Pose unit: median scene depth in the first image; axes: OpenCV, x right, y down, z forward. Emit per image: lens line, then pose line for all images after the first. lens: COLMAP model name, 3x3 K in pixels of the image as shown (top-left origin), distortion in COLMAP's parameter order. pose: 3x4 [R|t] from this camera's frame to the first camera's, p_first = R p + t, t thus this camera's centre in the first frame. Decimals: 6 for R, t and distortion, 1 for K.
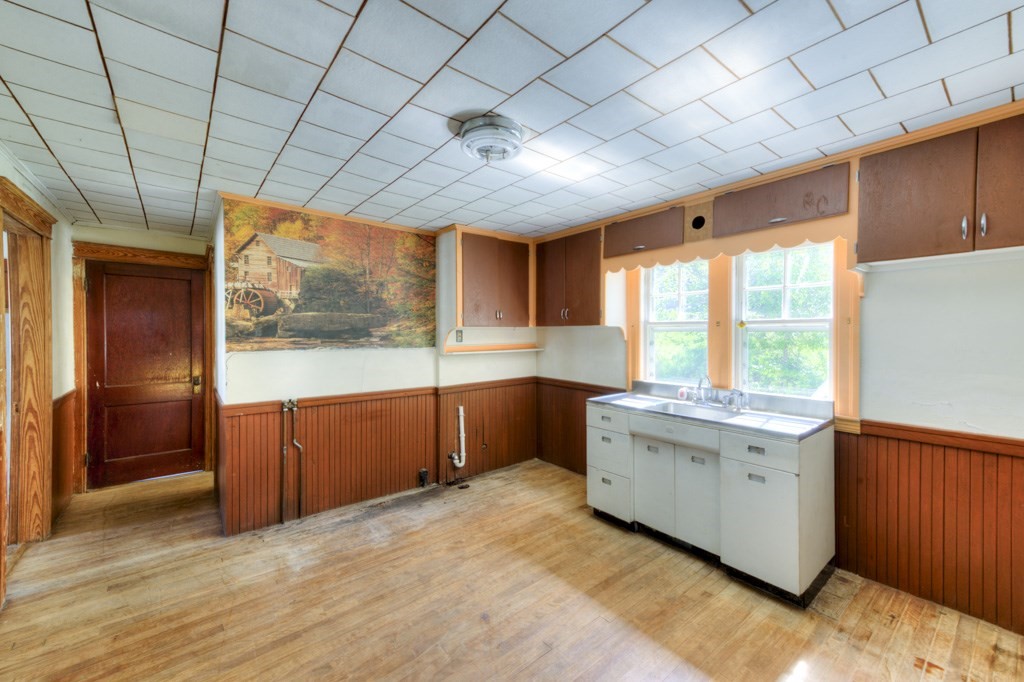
lens RADIAL K [[416.4, 0, 512.0], [0, 416.4, 341.0], [0, 0, 1]] dist [0.024164, -0.000547]
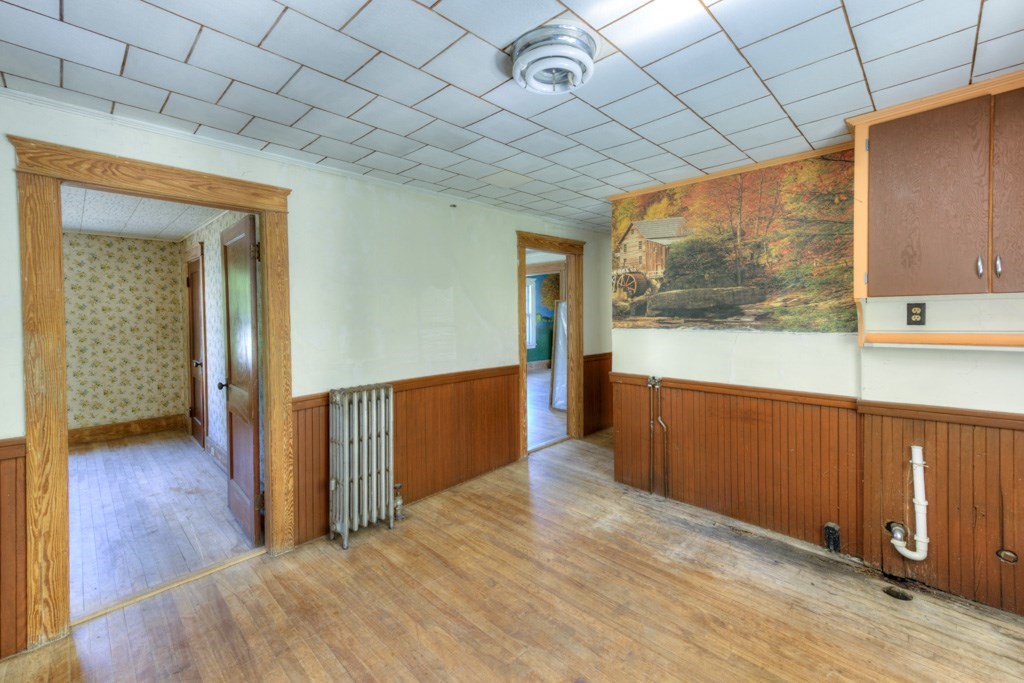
lens RADIAL K [[415.1, 0, 493.8], [0, 415.1, 324.0], [0, 0, 1]] dist [0.019288, -0.000123]
pose [[0.099044, 0.021966, -0.994841, 0.437700], [-0.005723, 0.999752, 0.021504, -0.009226], [0.995067, 0.003564, 0.099145, 0.501809]]
